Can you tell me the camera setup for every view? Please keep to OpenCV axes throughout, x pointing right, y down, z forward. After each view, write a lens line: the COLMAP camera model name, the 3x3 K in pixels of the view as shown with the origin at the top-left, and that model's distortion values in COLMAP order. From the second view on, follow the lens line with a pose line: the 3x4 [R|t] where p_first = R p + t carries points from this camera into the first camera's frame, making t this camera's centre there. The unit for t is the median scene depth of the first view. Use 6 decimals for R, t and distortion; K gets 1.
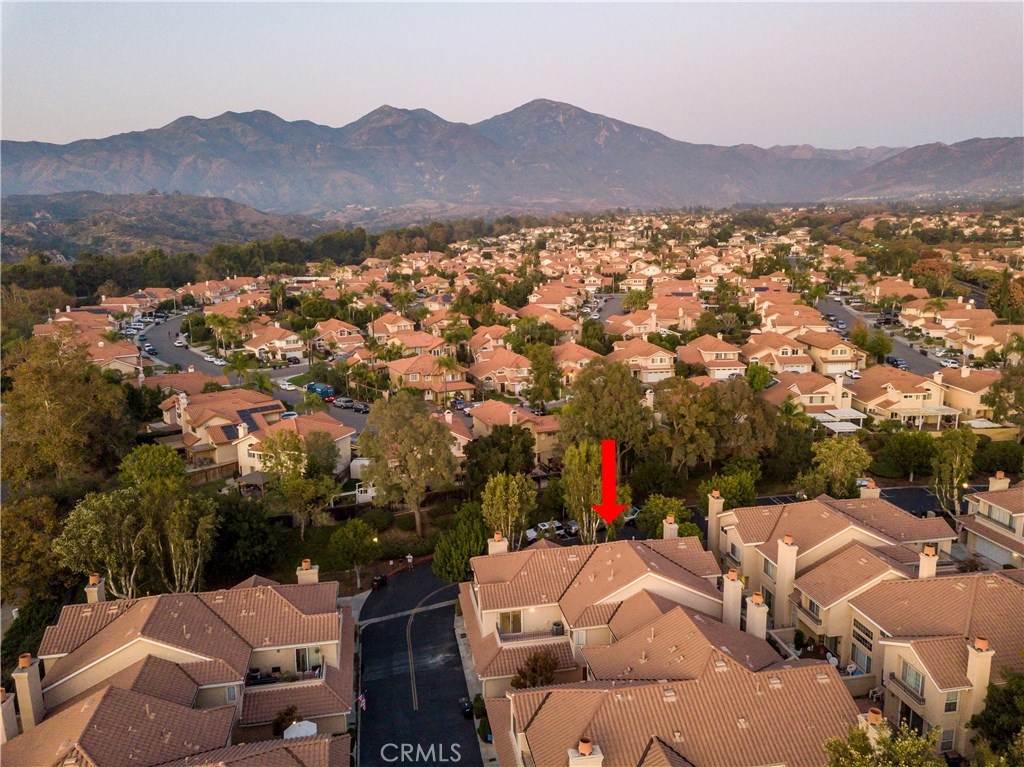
lens RADIAL K [[771.6, 0, 510.3], [0, 771.6, 378.5], [0, 0, 1]] dist [0.040067, -0.021398]
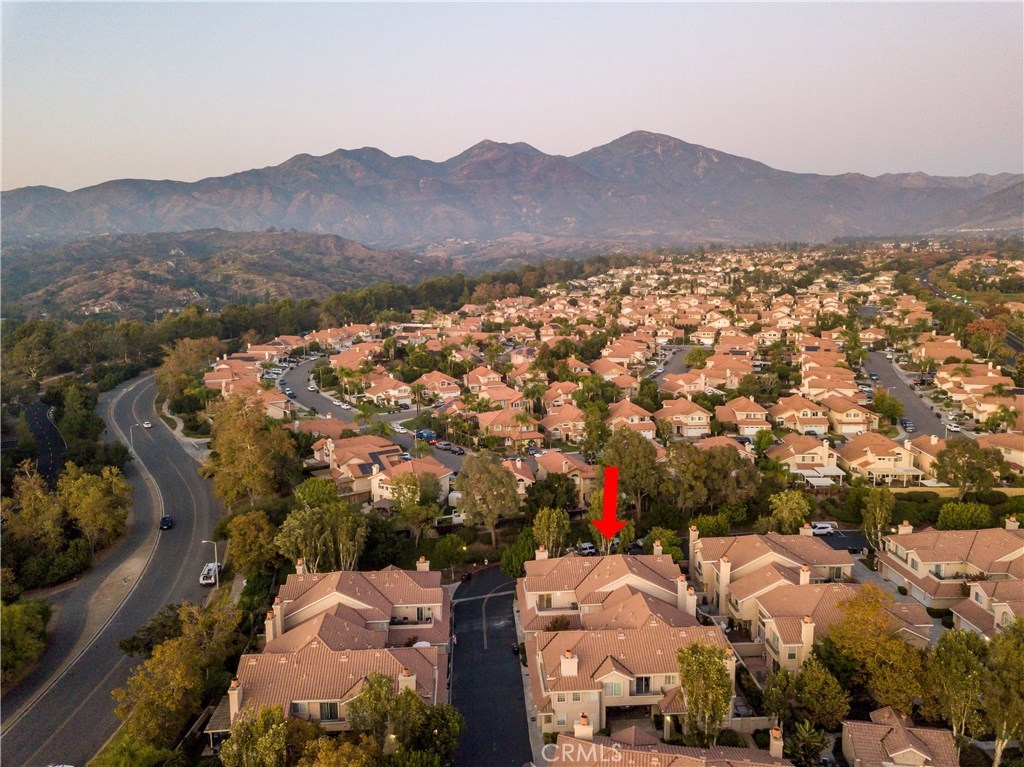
lens RADIAL K [[771.6, 0, 510.7], [0, 771.6, 378.6], [0, 0, 1]] dist [0.040067, -0.021398]
pose [[0.992589, 0.020199, -0.119829, 0.026623], [-0.024508, 0.999101, -0.034598, -0.021744], [0.119023, 0.037278, 0.992191, -0.148854]]
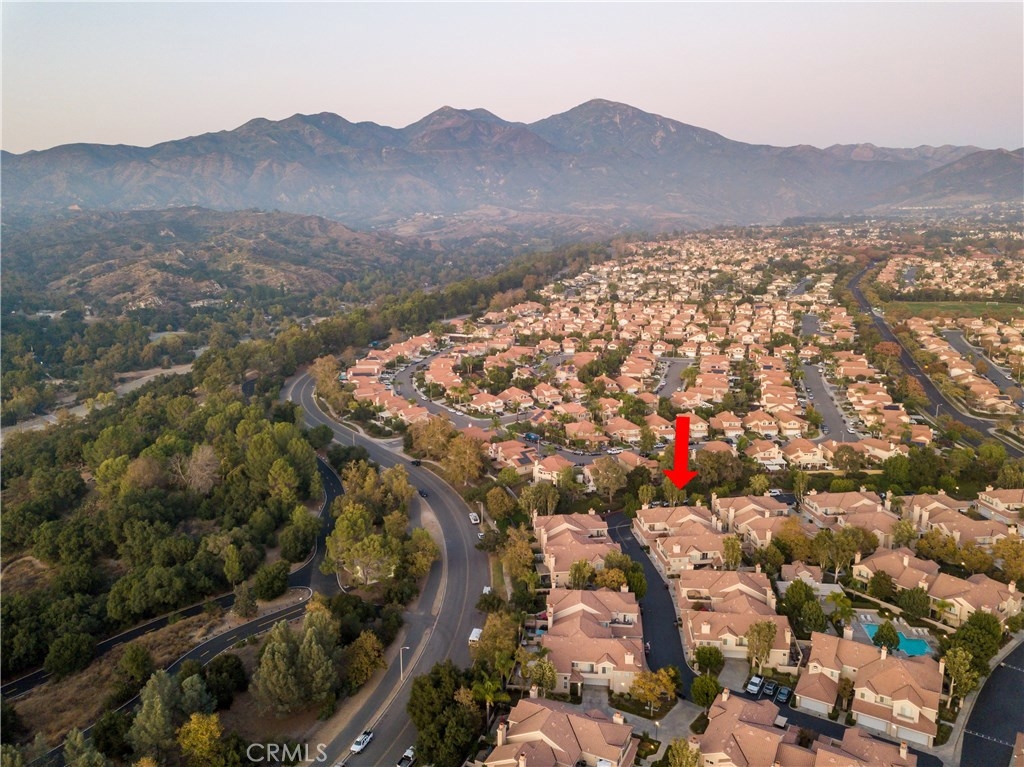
lens RADIAL K [[771.6, 0, 506.3], [0, 771.6, 380.4], [0, 0, 1]] dist [0.040067, -0.021398]
pose [[0.997499, 0.020693, -0.067580, -0.104284], [-0.019907, 0.999726, 0.012282, -0.093318], [0.067816, -0.010906, 0.997638, -0.615518]]
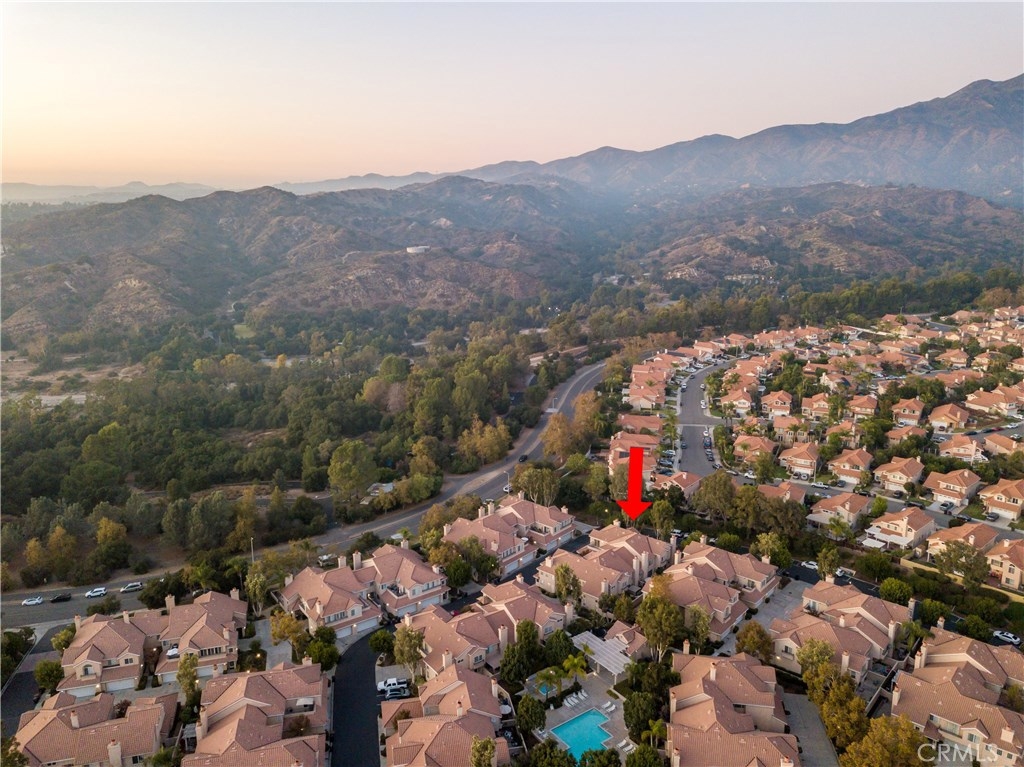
lens RADIAL K [[771.6, 0, 517.0], [0, 771.6, 381.4], [0, 0, 1]] dist [0.040067, -0.021398]
pose [[0.622959, 0.187763, -0.759386, 0.497934], [-0.153420, 0.981239, 0.116761, -0.158921], [0.767062, 0.043767, 0.640078, -0.319253]]
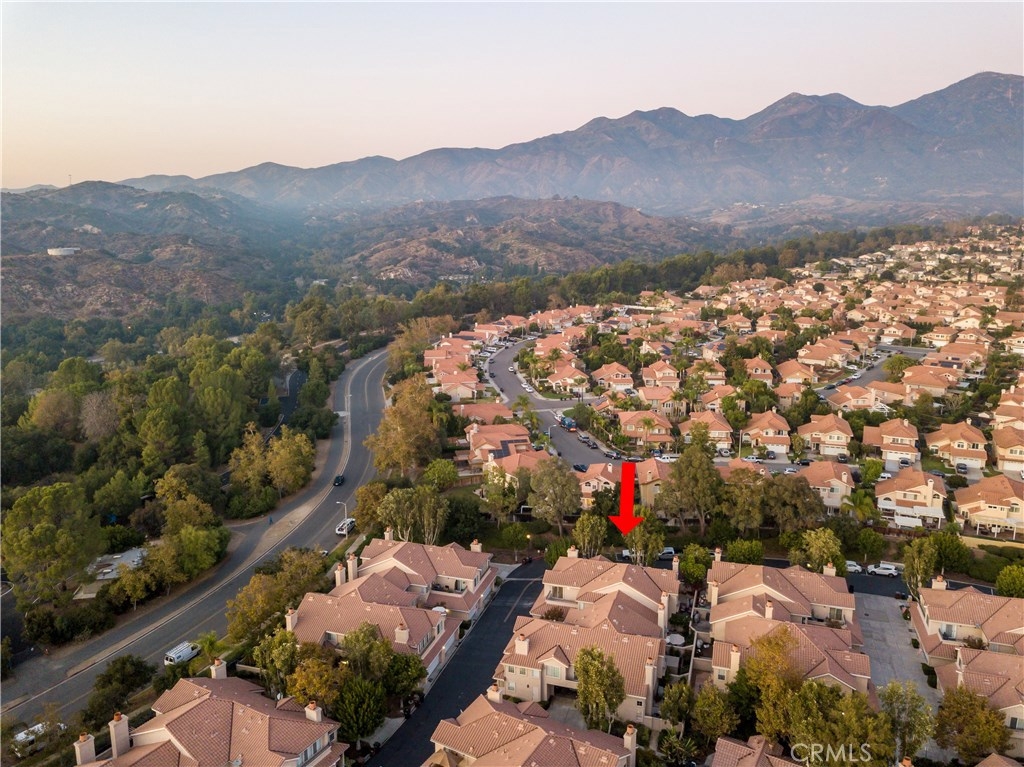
lens RADIAL K [[771.6, 0, 514.2], [0, 771.6, 379.1], [0, 0, 1]] dist [0.040067, -0.021398]
pose [[0.884702, 0.101730, -0.454921, 0.171661], [-0.096065, 0.994737, 0.035623, -0.064660], [0.456151, 0.012186, 0.889819, -0.183994]]
